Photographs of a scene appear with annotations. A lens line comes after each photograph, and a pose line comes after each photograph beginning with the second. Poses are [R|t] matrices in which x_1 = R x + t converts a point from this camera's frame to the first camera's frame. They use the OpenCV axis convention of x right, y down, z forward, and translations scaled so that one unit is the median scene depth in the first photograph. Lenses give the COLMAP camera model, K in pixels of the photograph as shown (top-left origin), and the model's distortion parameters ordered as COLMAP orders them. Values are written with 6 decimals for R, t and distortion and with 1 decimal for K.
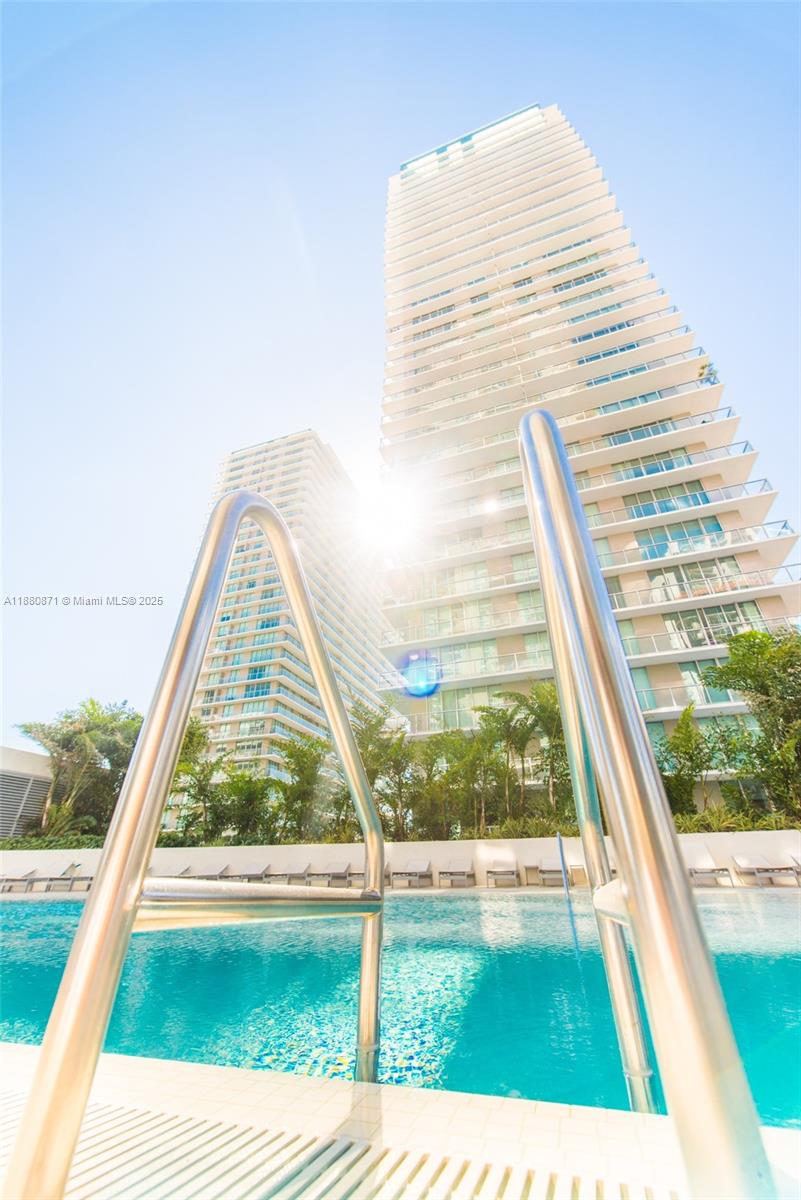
lens RADIAL K [[463.8, 0, 400.5], [0, 463.8, 600.0], [0, 0, 1]] dist [-0.000269, -0.000069]
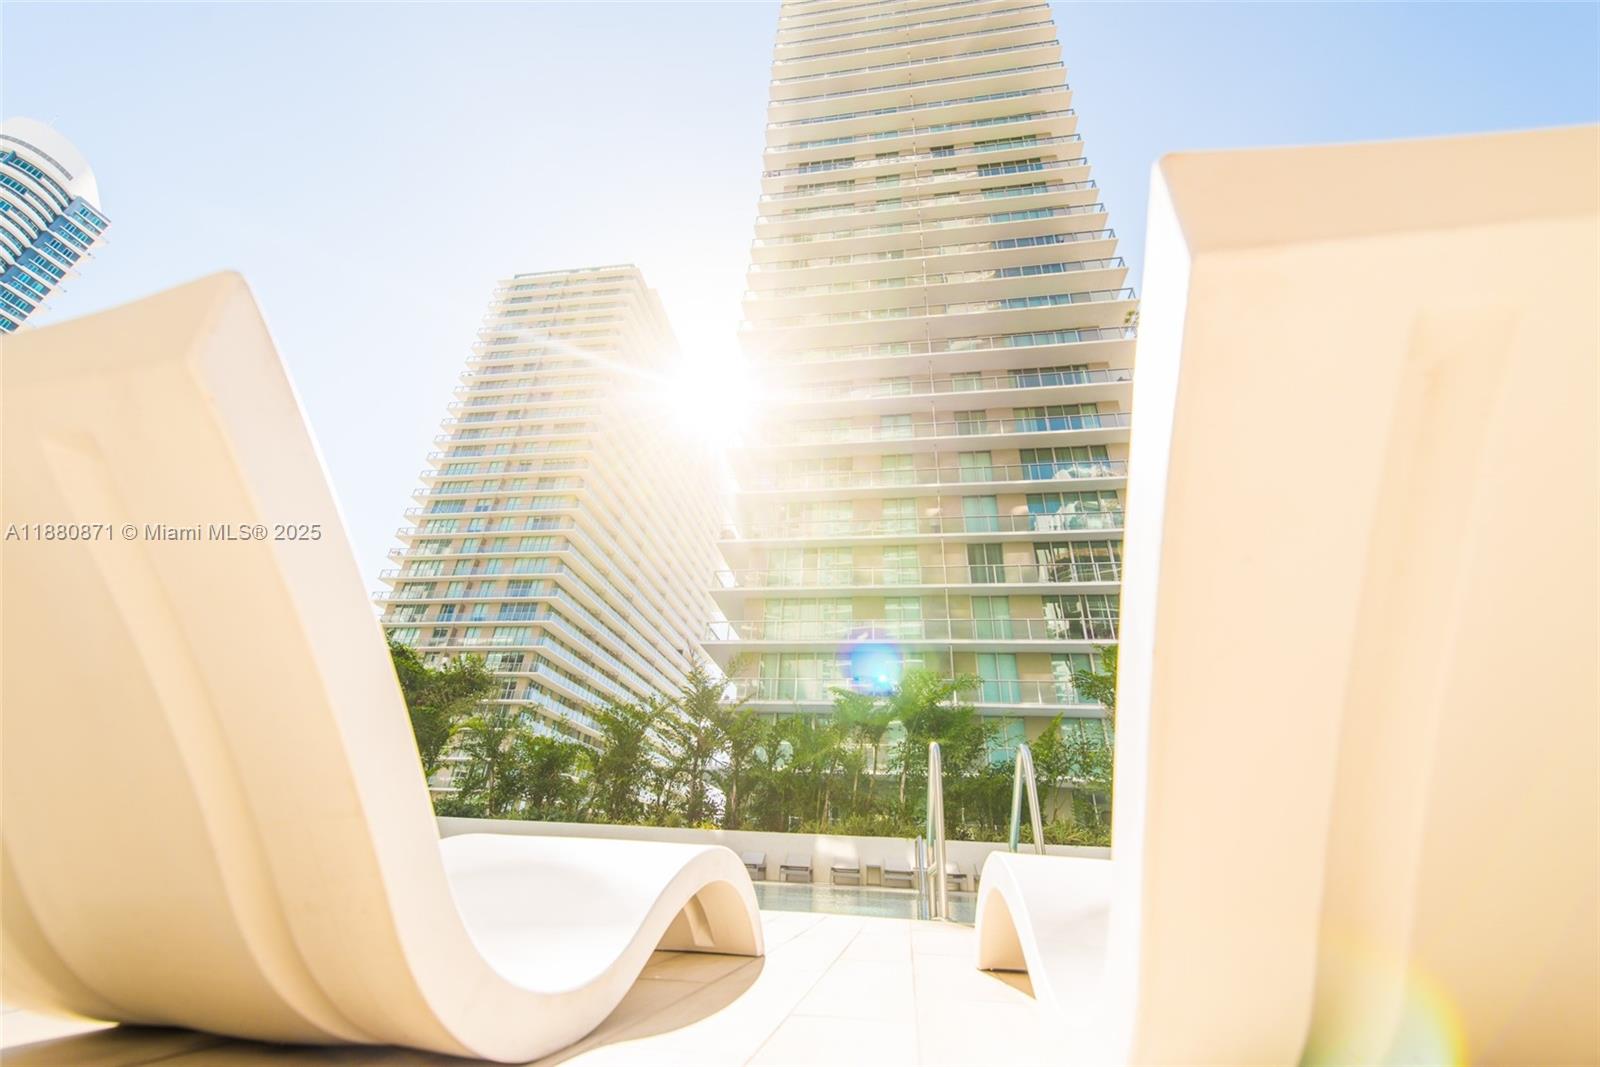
lens RADIAL K [[628.5, 0, 794.8], [0, 628.5, 531.2], [0, 0, 1]] dist [0.007698, -0.000118]
pose [[0.981528, 0.134809, 0.135755, -0.052782], [-0.139898, 0.989752, 0.028629, -0.042335], [-0.130504, -0.047091, 0.990329, -0.080186]]
